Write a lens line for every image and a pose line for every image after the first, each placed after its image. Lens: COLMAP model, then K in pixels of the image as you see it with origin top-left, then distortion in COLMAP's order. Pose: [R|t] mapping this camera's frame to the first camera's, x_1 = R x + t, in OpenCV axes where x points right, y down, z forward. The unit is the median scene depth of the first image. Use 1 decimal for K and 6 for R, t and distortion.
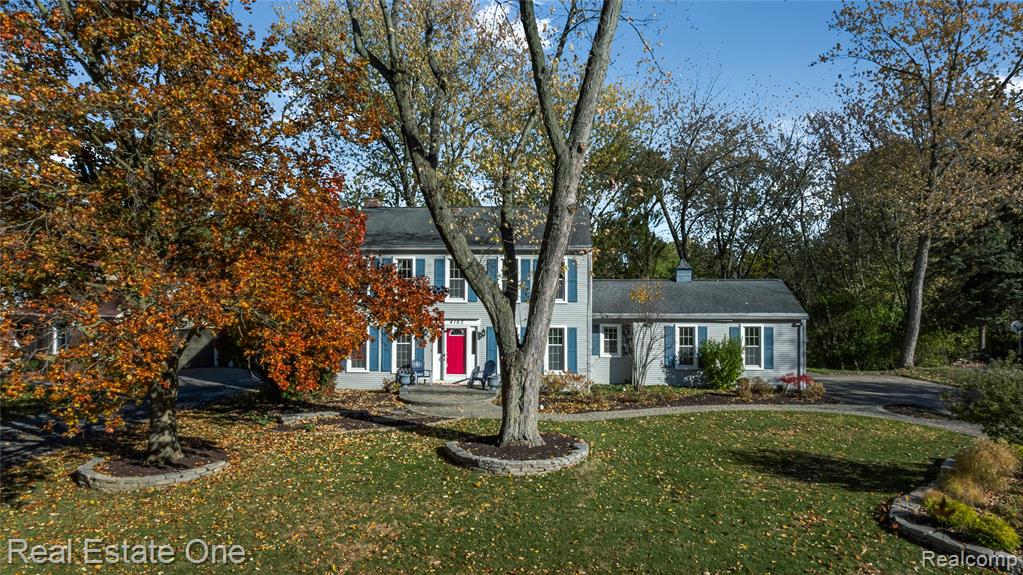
lens RADIAL K [[724.9, 0, 513.3], [0, 724.9, 287.5], [0, 0, 1]] dist [-0.010887, -0.001005]
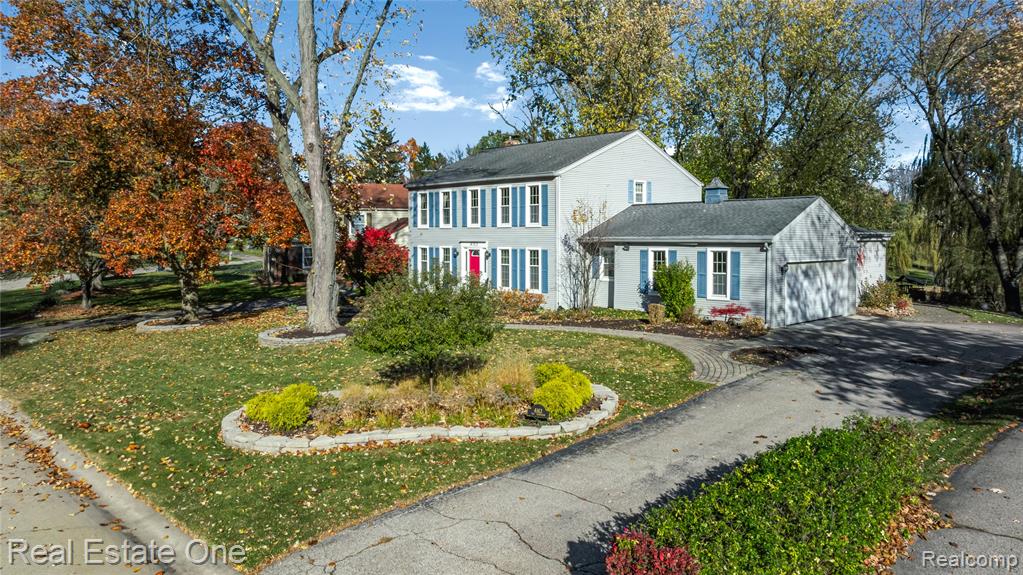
lens RADIAL K [[724.9, 0, 510.4], [0, 724.9, 284.4], [0, 0, 1]] dist [-0.010887, -0.001005]
pose [[0.733130, 0.041044, -0.678849, 0.743406], [0.020299, 0.996412, 0.082166, 0.016761], [0.679786, -0.074018, 0.729666, 0.175979]]
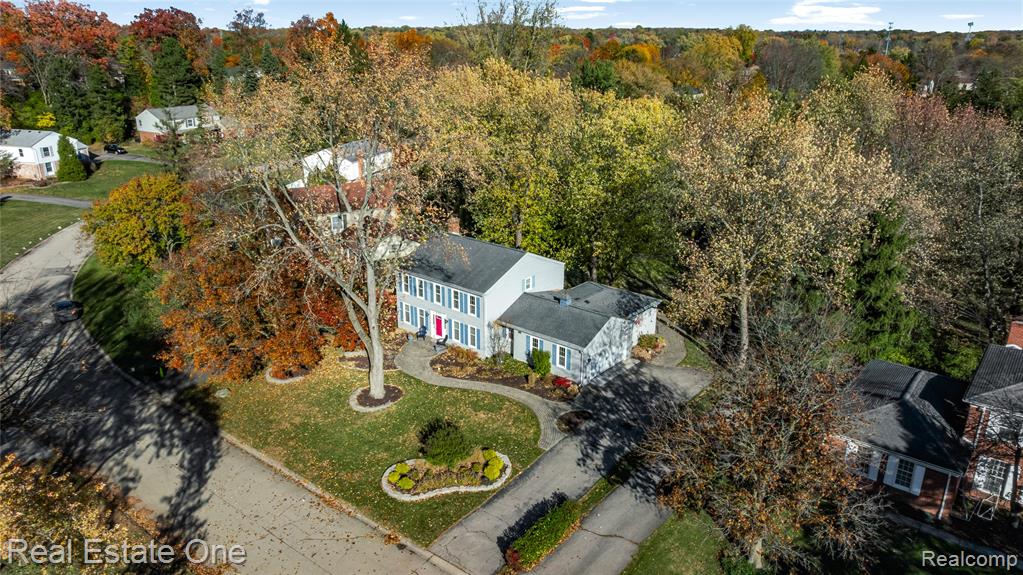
lens RADIAL K [[724.9, 0, 515.8], [0, 724.9, 287.8], [0, 0, 1]] dist [-0.010887, -0.001005]
pose [[0.815133, 0.198689, -0.544134, 1.225238], [0.006623, 0.936079, 0.351728, -0.753353], [0.579237, -0.290309, 0.761712, -0.462300]]
